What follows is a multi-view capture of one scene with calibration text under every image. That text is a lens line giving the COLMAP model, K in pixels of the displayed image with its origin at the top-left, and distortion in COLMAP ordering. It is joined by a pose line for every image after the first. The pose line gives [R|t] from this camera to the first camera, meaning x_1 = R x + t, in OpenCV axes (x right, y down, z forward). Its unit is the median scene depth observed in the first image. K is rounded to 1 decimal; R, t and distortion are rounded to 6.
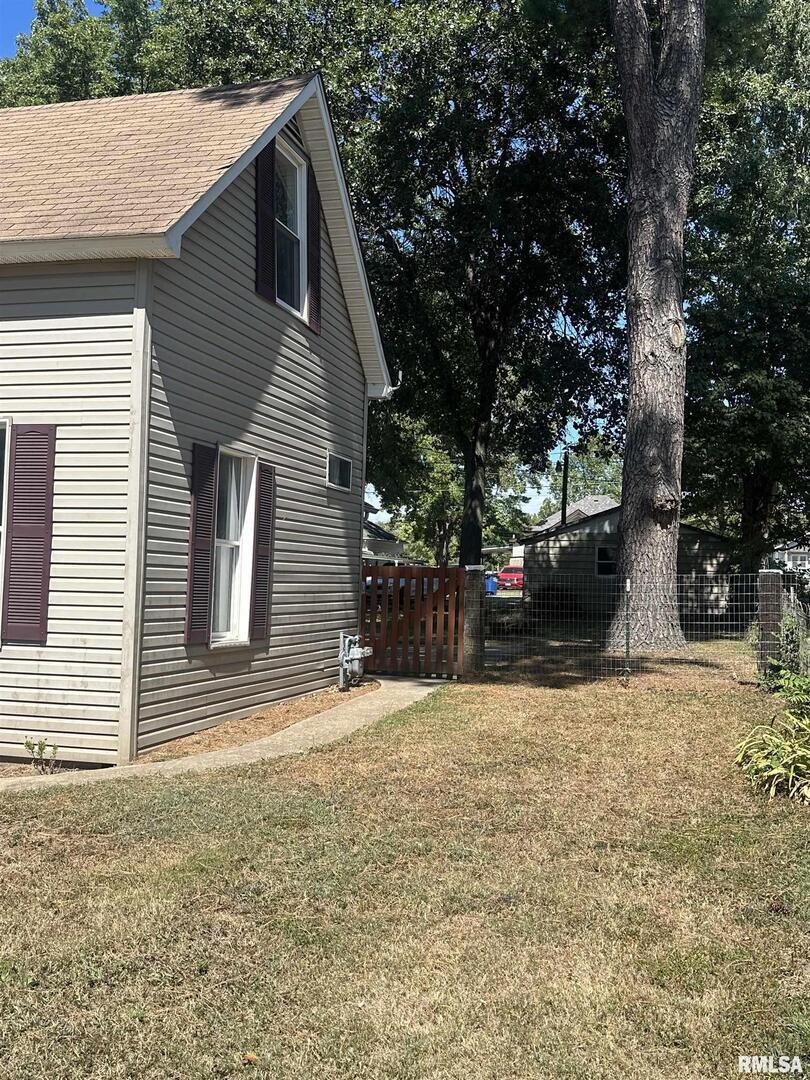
lens RADIAL K [[1056.2, 0, 414.8], [0, 1056.2, 539.2], [0, 0, 1]] dist [0.100197, 0.000000]
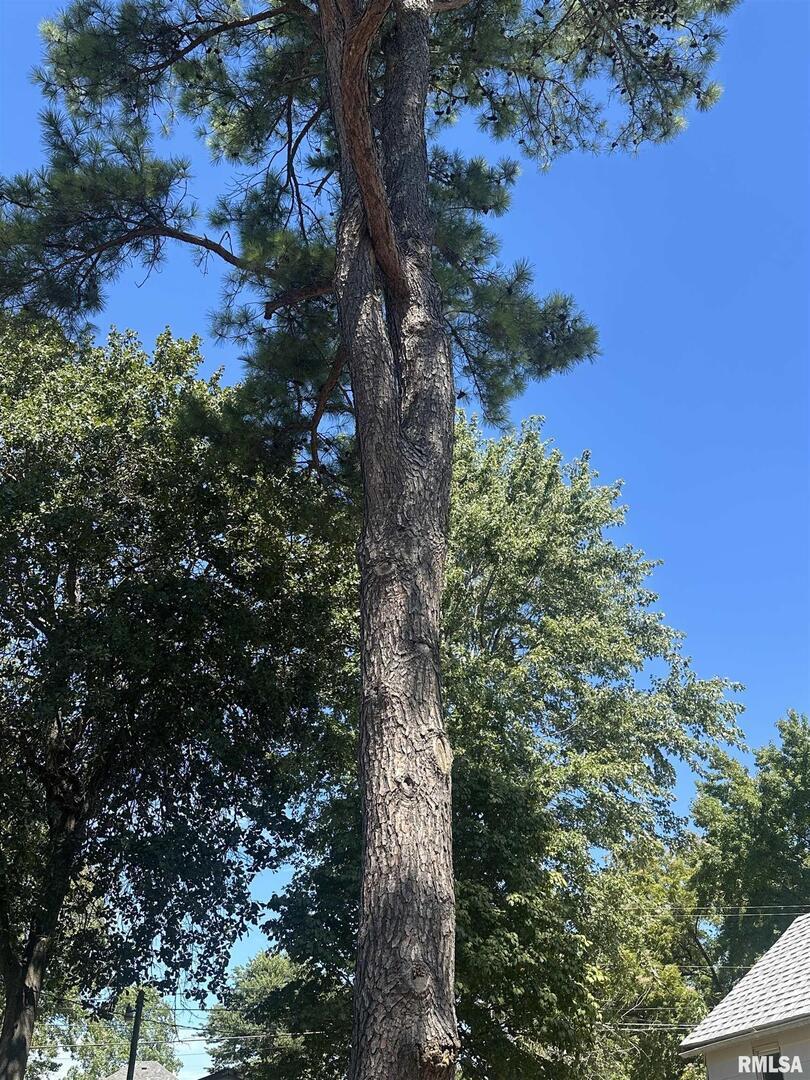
lens RADIAL K [[1056.2, 0, 393.0], [0, 1056.2, 551.8], [0, 0, 1]] dist [0.100197, 0.000000]
pose [[0.923741, 0.168684, 0.343872, -0.009830], [0.011216, 0.885499, -0.464506, -0.002589], [-0.382854, 0.432940, 0.816080, 0.221022]]
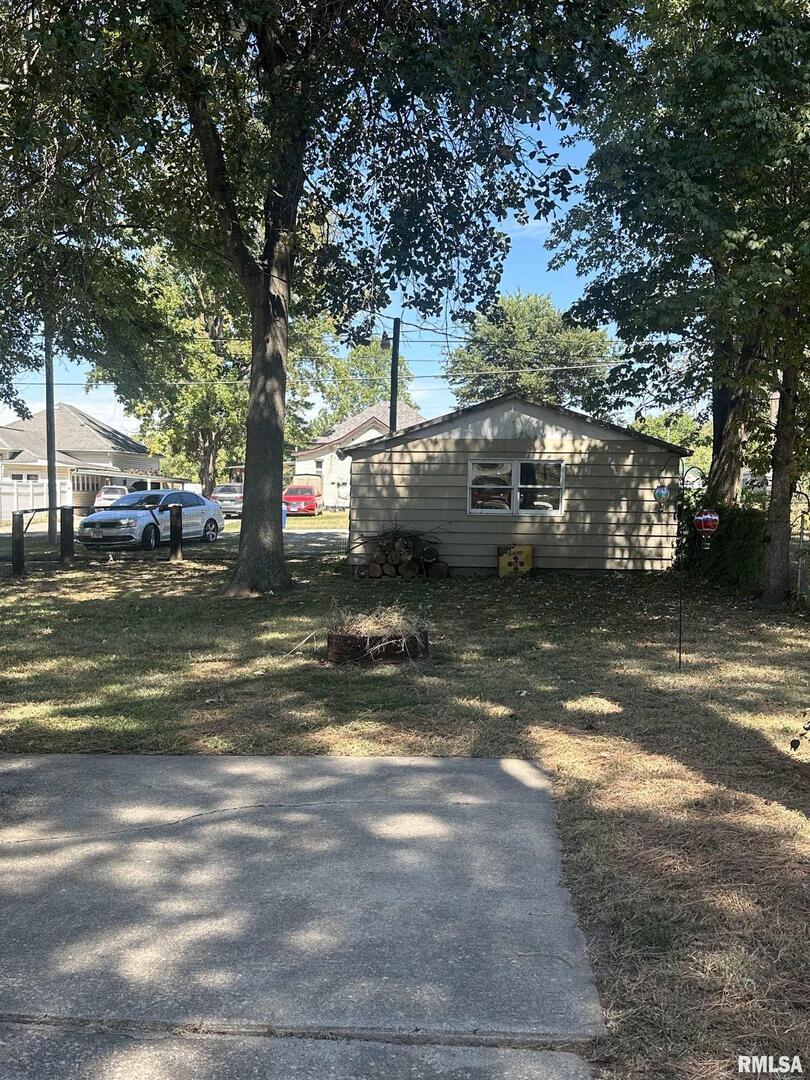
lens RADIAL K [[1056.2, 0, 405.7], [0, 1056.2, 577.3], [0, 0, 1]] dist [0.100197, 0.000000]
pose [[0.977854, -0.023845, 0.207924, 0.007205], [-0.000296, 0.993330, 0.115309, 0.002932], [-0.209287, -0.112816, 0.971325, 0.427127]]
